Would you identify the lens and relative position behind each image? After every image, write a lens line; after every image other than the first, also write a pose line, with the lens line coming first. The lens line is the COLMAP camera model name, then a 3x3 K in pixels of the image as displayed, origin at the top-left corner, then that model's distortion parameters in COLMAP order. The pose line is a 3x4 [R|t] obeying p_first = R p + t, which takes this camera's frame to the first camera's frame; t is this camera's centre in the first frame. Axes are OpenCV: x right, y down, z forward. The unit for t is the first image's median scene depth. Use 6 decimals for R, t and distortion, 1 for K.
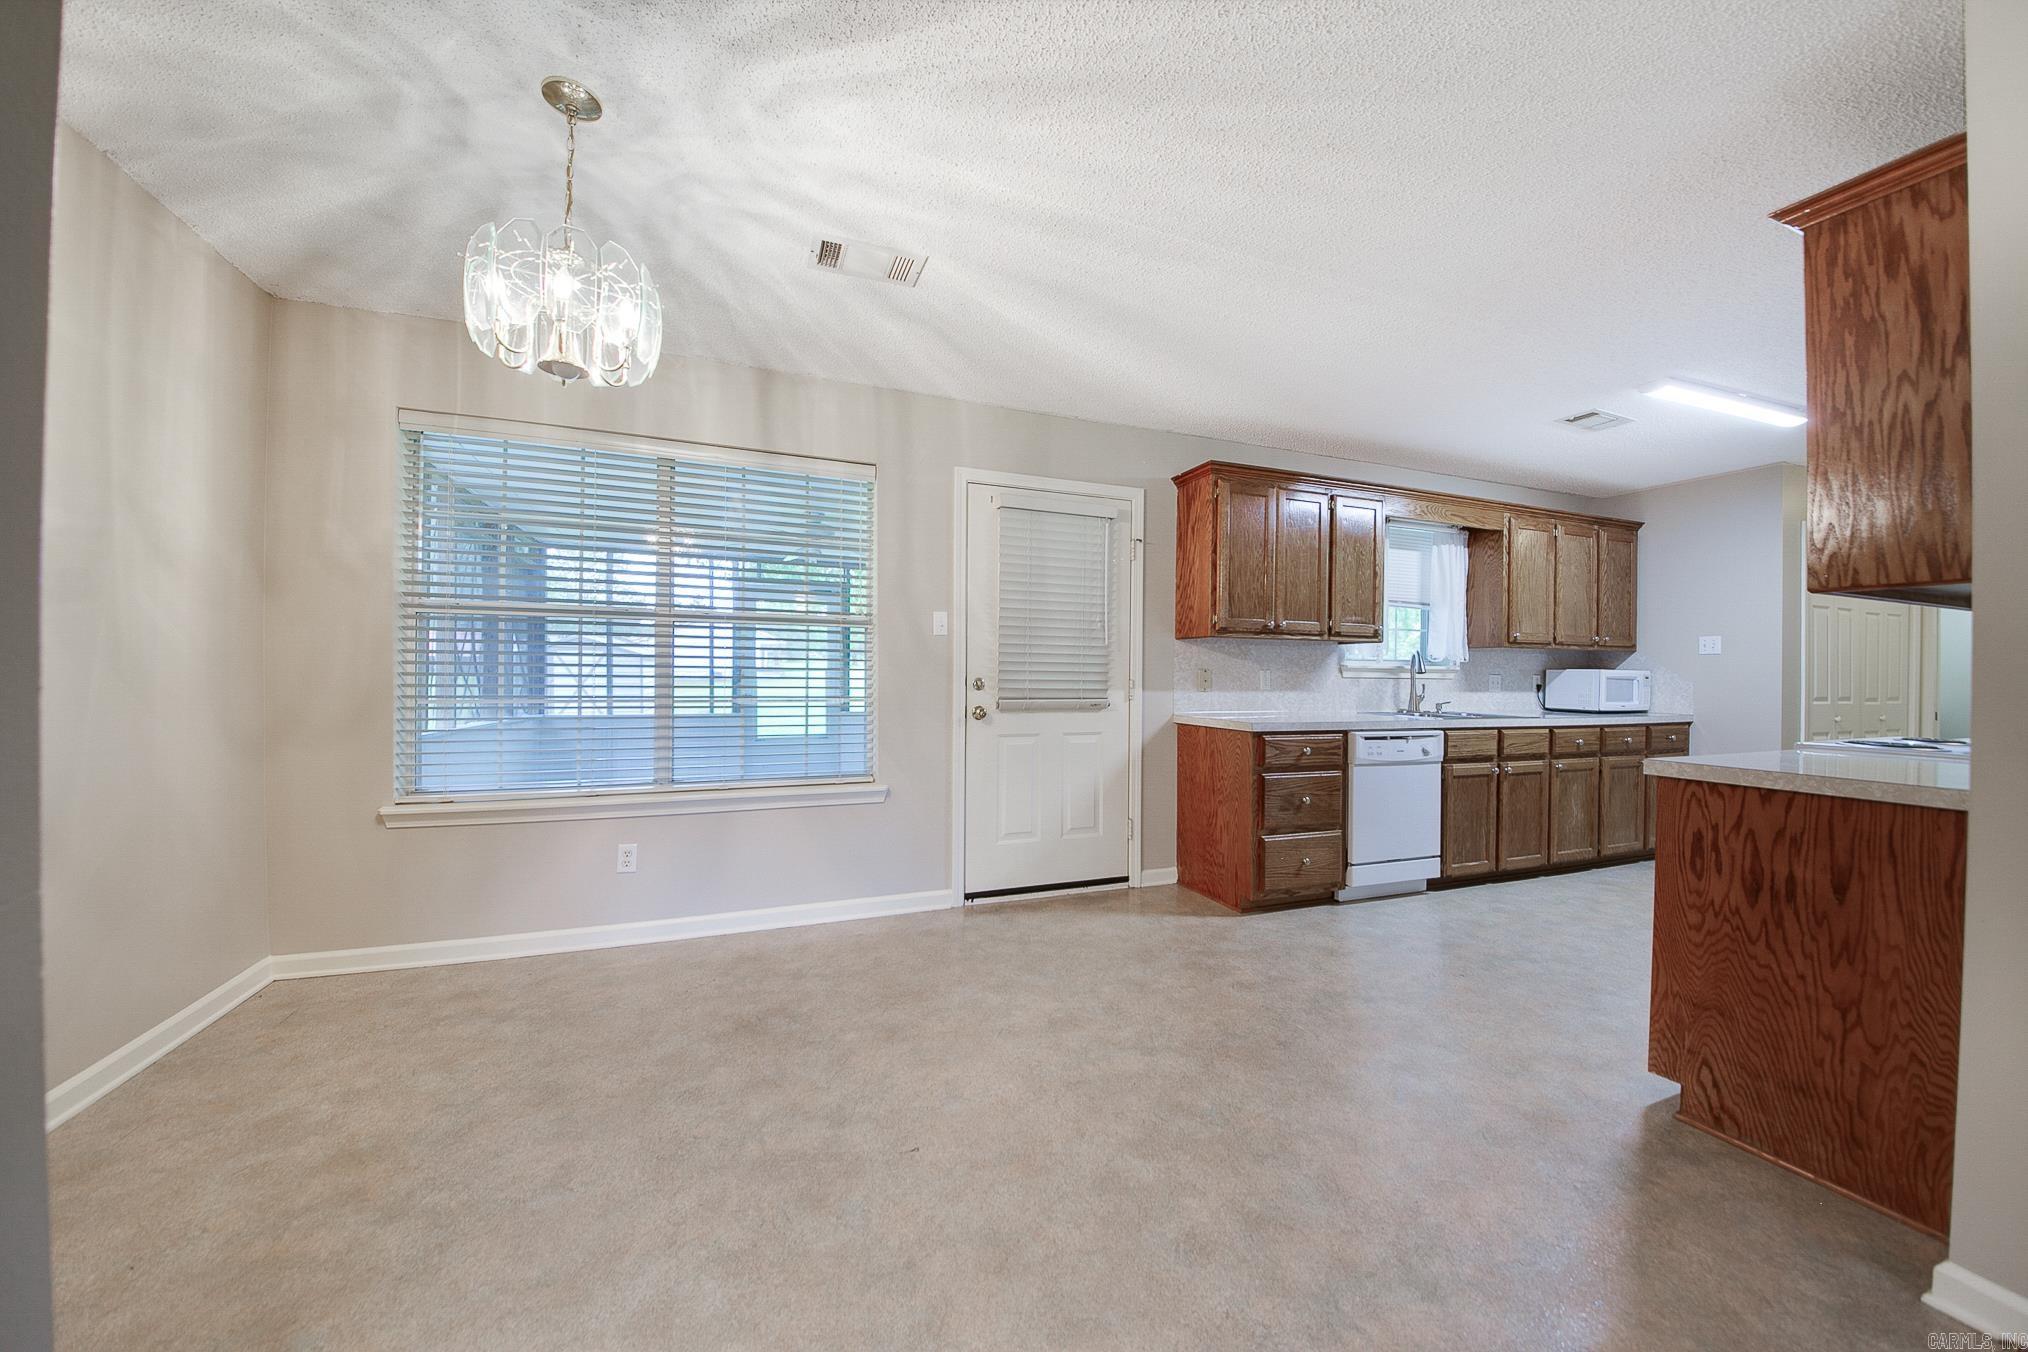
lens RADIAL K [[713.0, 0, 1001.5], [0, 713.0, 669.9], [0, 0, 1]] dist [-0.000156, -0.007299]
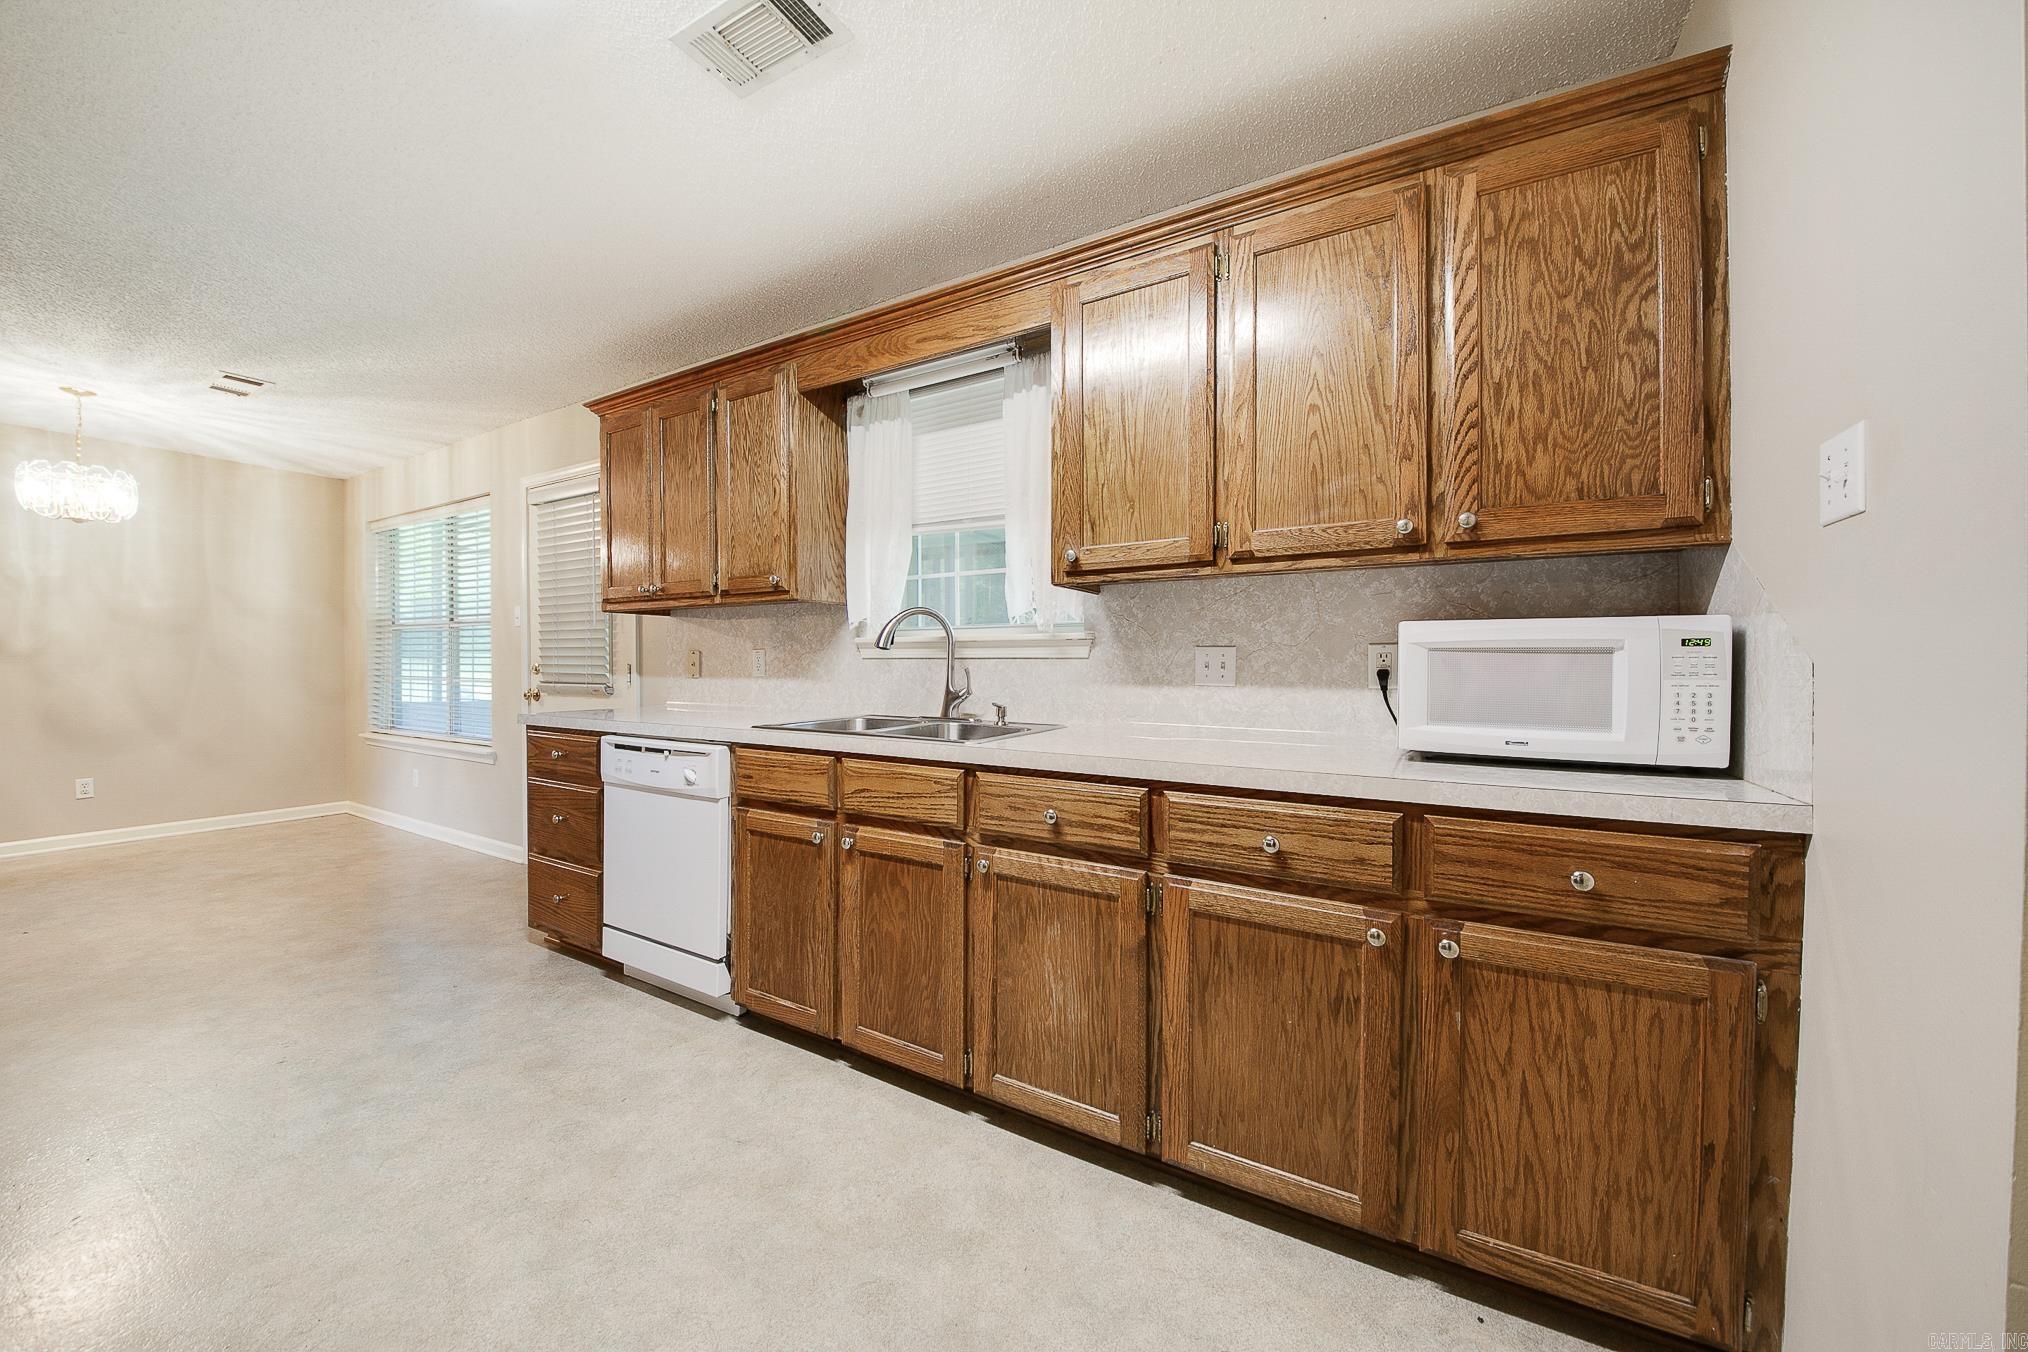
lens RADIAL K [[713.0, 0, 1007.4], [0, 713.0, 663.9], [0, 0, 1]] dist [-0.000156, -0.007299]
pose [[0.631676, -0.009699, -0.775172, 1.282662], [0.008213, 0.999949, -0.005819, 0.024489], [0.775189, -0.002690, 0.631724, 0.859305]]
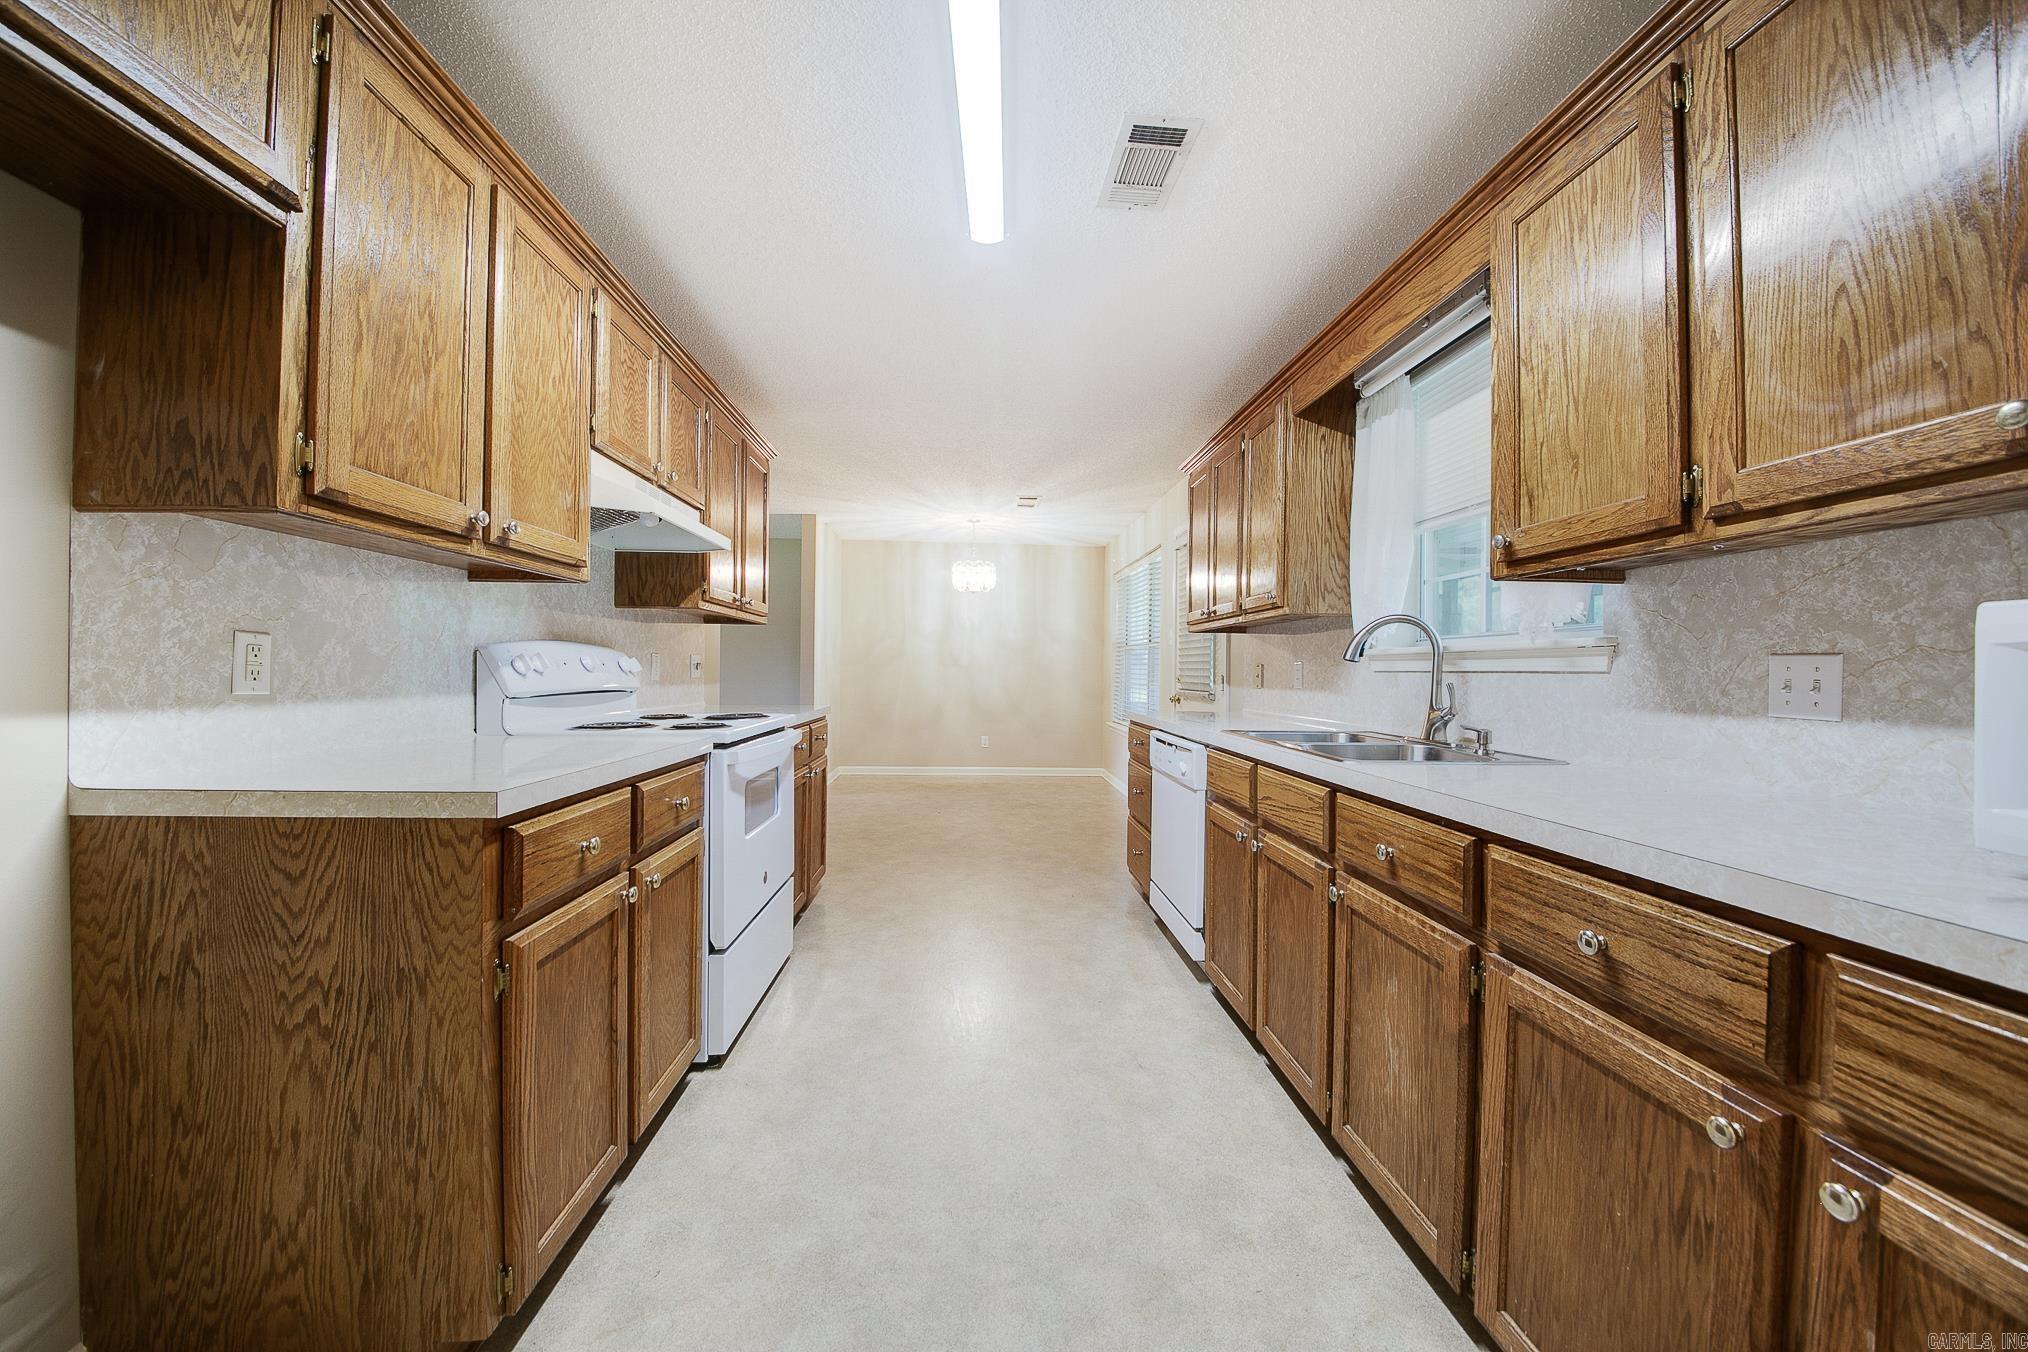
lens RADIAL K [[713.0, 0, 1002.0], [0, 713.0, 663.8], [0, 0, 1]] dist [-0.000156, -0.007299]
pose [[-0.299740, -0.025435, -0.953682, 1.392839], [-0.013801, 0.999656, -0.022323, 0.026357], [0.953921, 0.006471, -0.299988, 1.081028]]
